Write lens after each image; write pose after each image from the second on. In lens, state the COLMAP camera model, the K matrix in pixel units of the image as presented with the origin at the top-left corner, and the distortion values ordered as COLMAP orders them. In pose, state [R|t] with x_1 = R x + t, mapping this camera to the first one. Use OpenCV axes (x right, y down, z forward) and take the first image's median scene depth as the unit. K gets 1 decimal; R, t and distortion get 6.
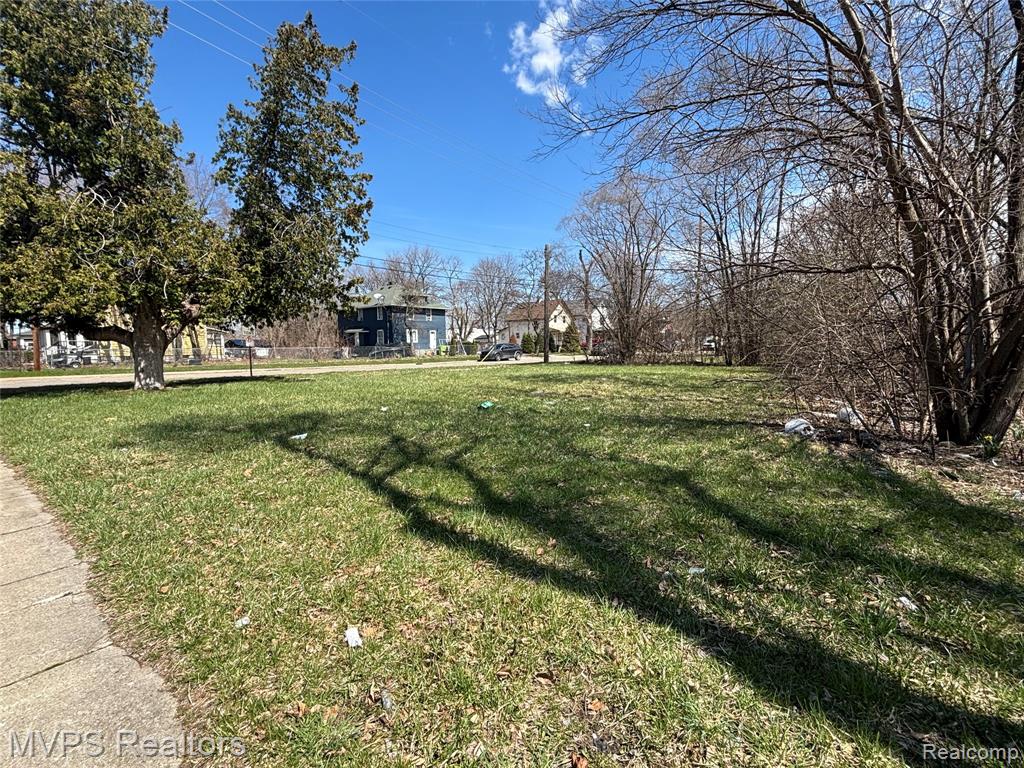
lens RADIAL K [[480.5, 0, 508.6], [0, 480.5, 383.2], [0, 0, 1]] dist [0.000841, -0.001955]
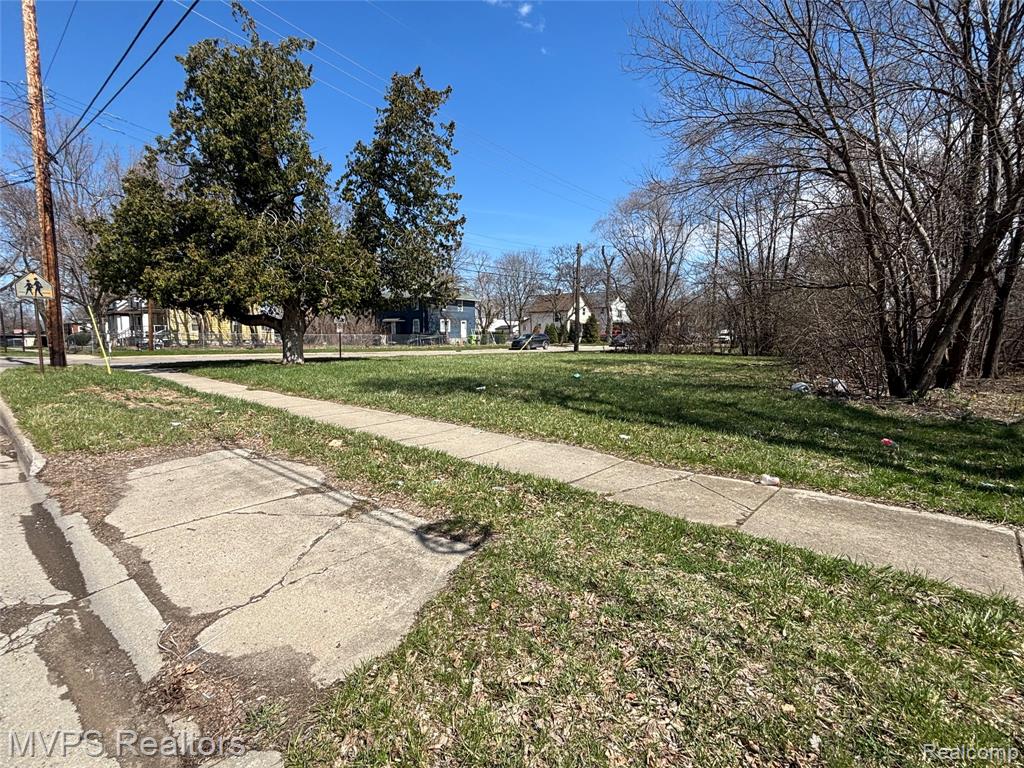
lens RADIAL K [[478.4, 0, 512.0], [0, 478.4, 384.0], [0, 0, 1]] dist [0.009101, 0.000003]
pose [[0.999801, 0.015625, -0.012436, -0.059400], [-0.015358, 0.999654, 0.021341, 0.011481], [0.012765, -0.021146, 0.999695, -0.108985]]
